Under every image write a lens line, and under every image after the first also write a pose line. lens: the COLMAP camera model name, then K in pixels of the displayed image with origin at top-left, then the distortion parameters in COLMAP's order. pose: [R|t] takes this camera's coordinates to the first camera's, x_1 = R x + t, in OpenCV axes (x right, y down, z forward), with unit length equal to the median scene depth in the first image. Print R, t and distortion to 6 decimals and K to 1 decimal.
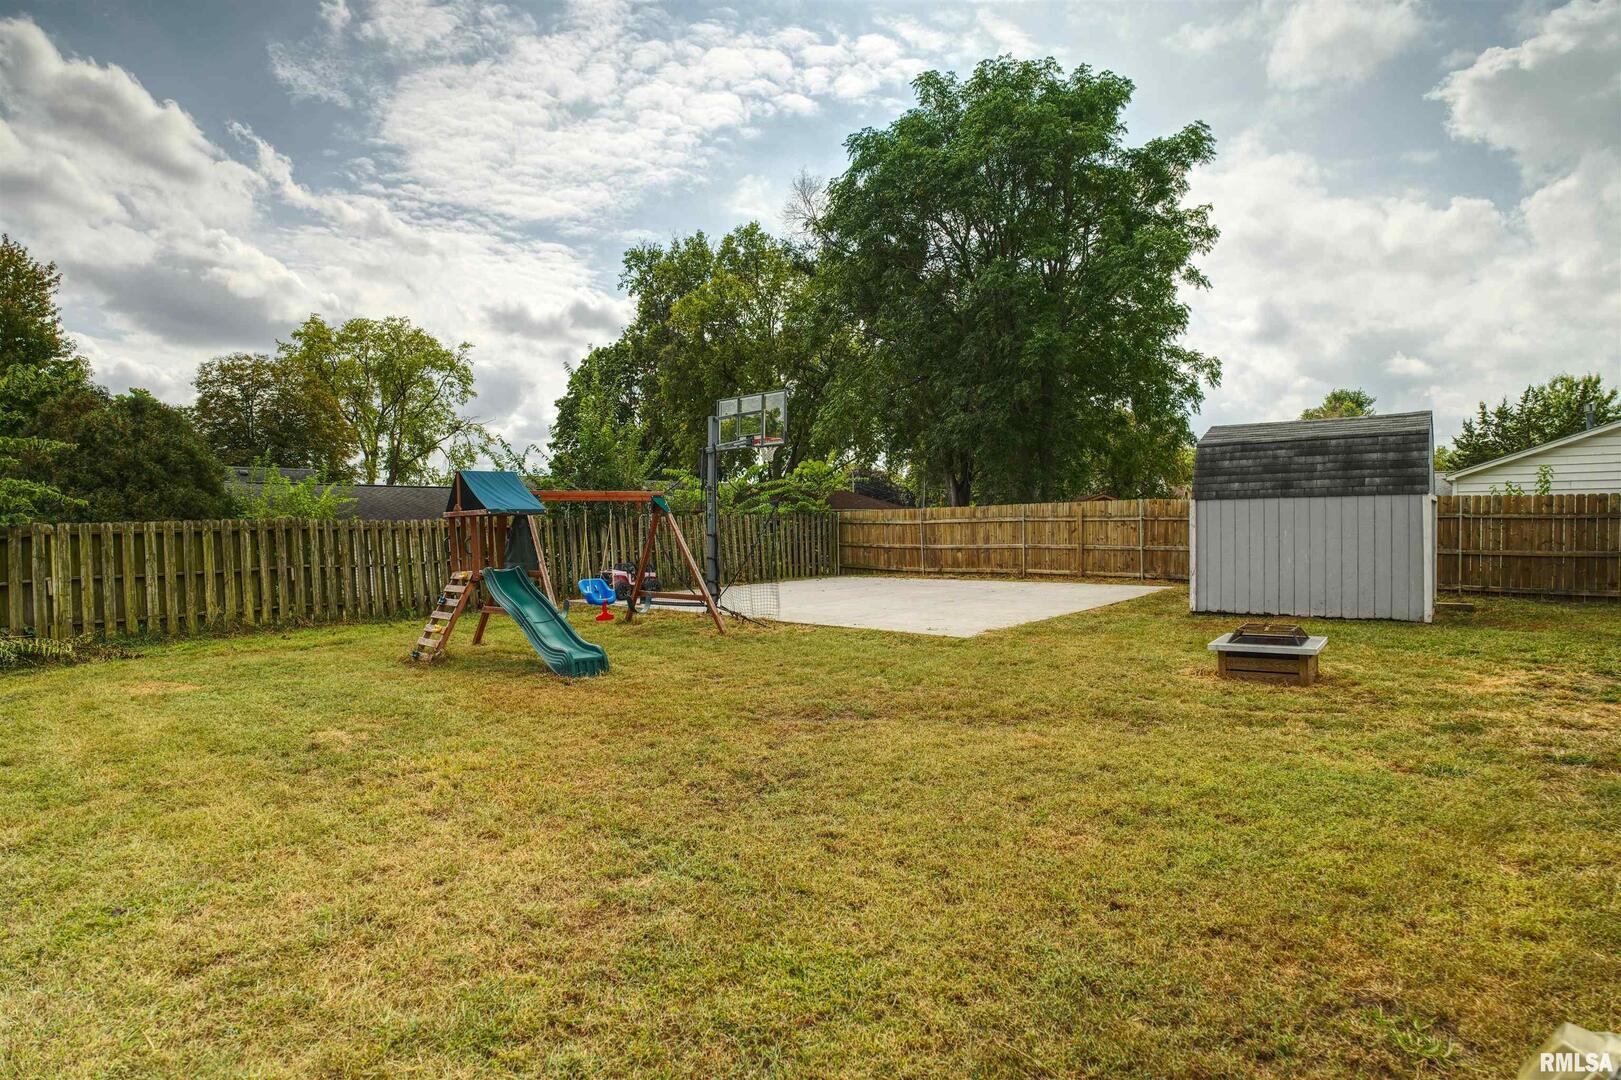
lens RADIAL K [[841.7, 0, 812.0], [0, 841.7, 541.1], [0, 0, 1]] dist [0.000107, -0.000010]
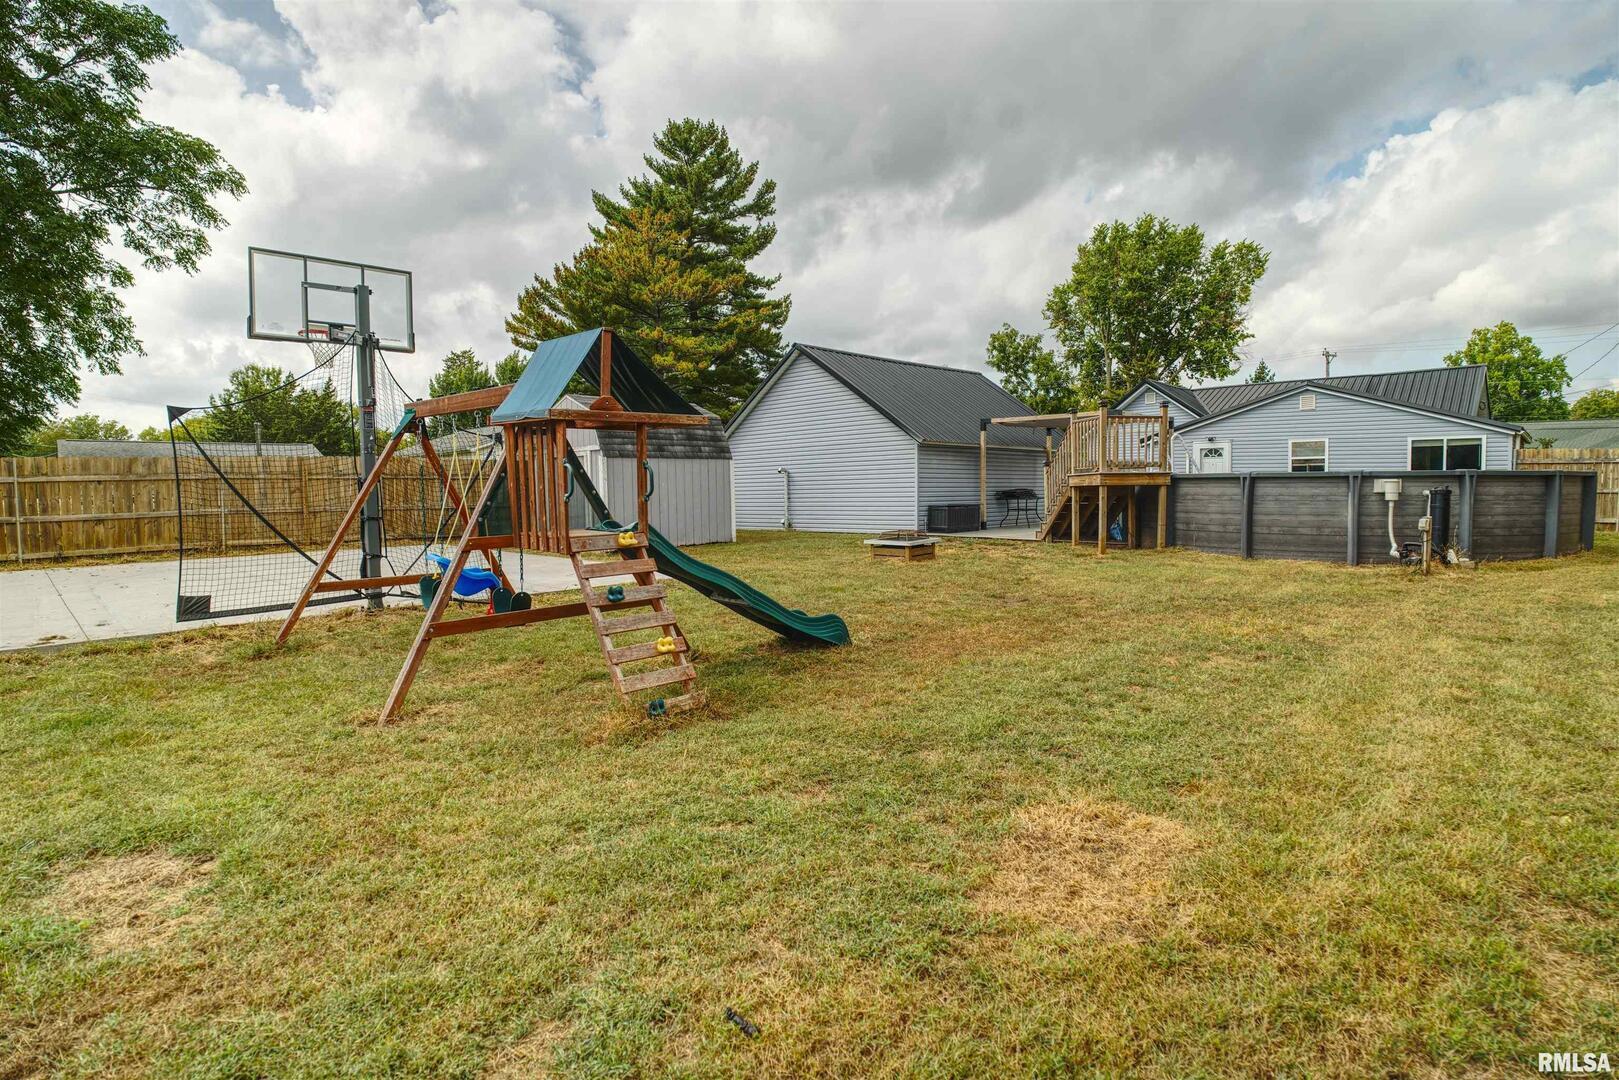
lens RADIAL K [[840.6, 0, 810.7], [0, 840.6, 539.7], [0, 0, 1]] dist [0.000107, -0.000010]
pose [[0.068112, -0.054850, 0.996169, -0.481915], [0.037369, 0.997927, 0.052392, 0.011527], [-0.996978, 0.033658, 0.070020, 0.404701]]
